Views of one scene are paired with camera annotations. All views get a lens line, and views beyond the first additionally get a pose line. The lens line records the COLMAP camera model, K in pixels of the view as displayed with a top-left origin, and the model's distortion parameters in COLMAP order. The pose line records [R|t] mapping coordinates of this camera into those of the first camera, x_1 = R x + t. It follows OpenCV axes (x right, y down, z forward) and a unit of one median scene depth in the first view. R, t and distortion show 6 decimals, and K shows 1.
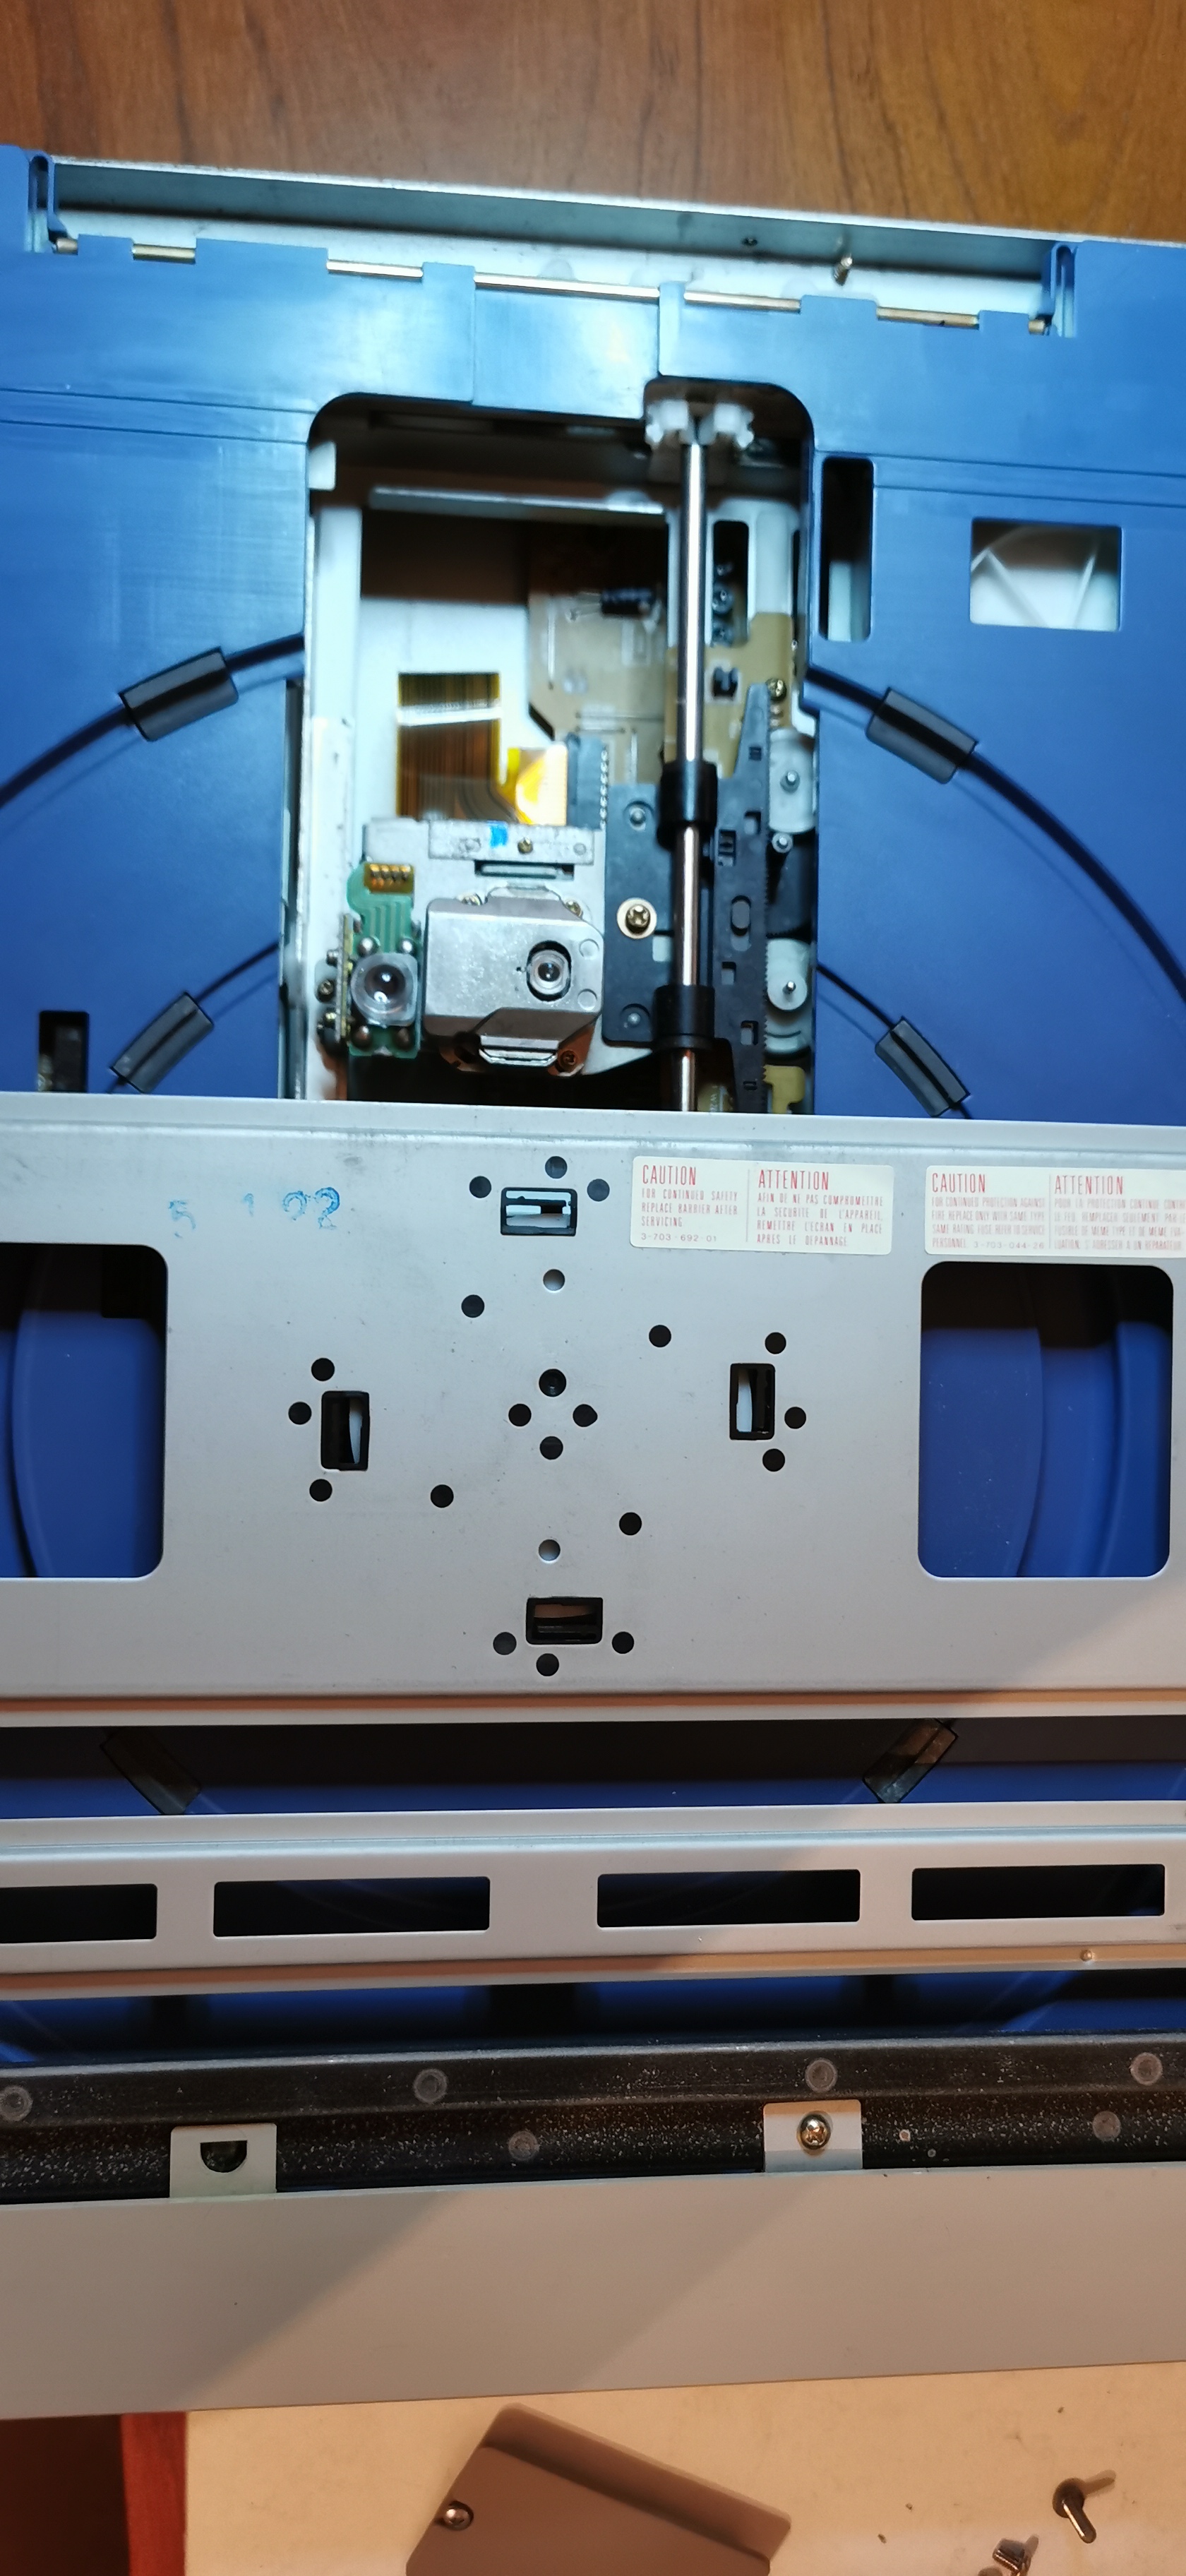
lens RADIAL K [[1875.6, 0, 593.6], [0, 1875.6, 1307.9], [0, 0, 1]] dist [0.061425, -0.067175]
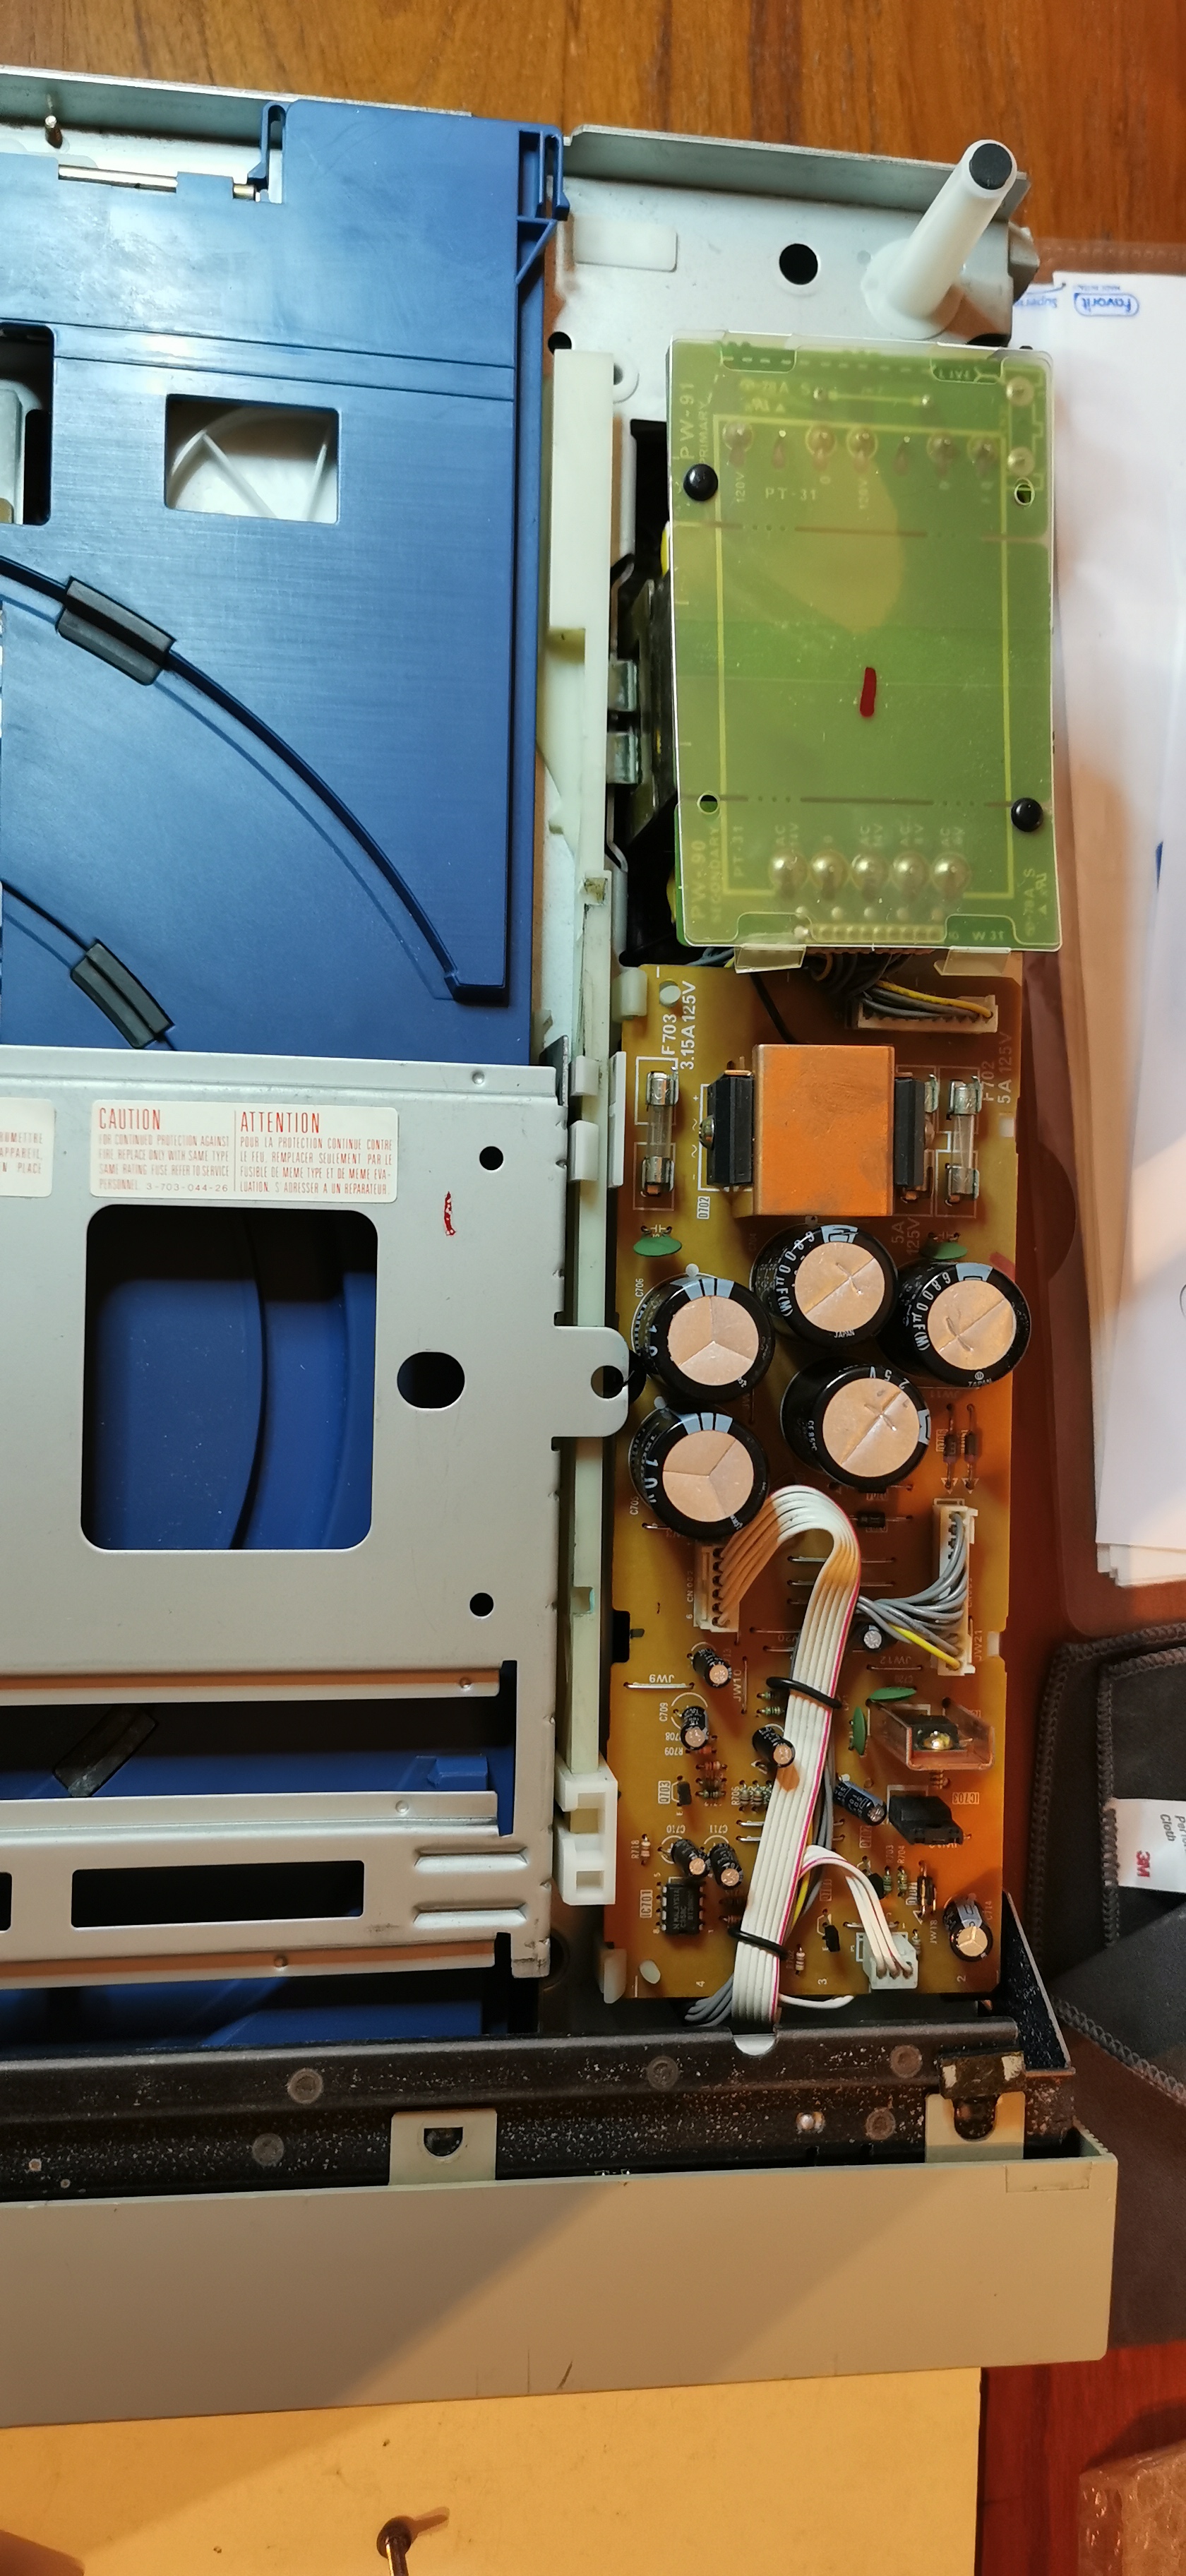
lens RADIAL K [[1890.1, 0, 593.0], [0, 1890.1, 1288.0], [0, 0, 1]] dist [0.062229, -0.077609]
pose [[0.999631, 0.000246, 0.027145, 0.382630], [-0.000175, 0.999997, -0.002618, 0.017559], [-0.027145, 0.002613, 0.999628, 0.071000]]
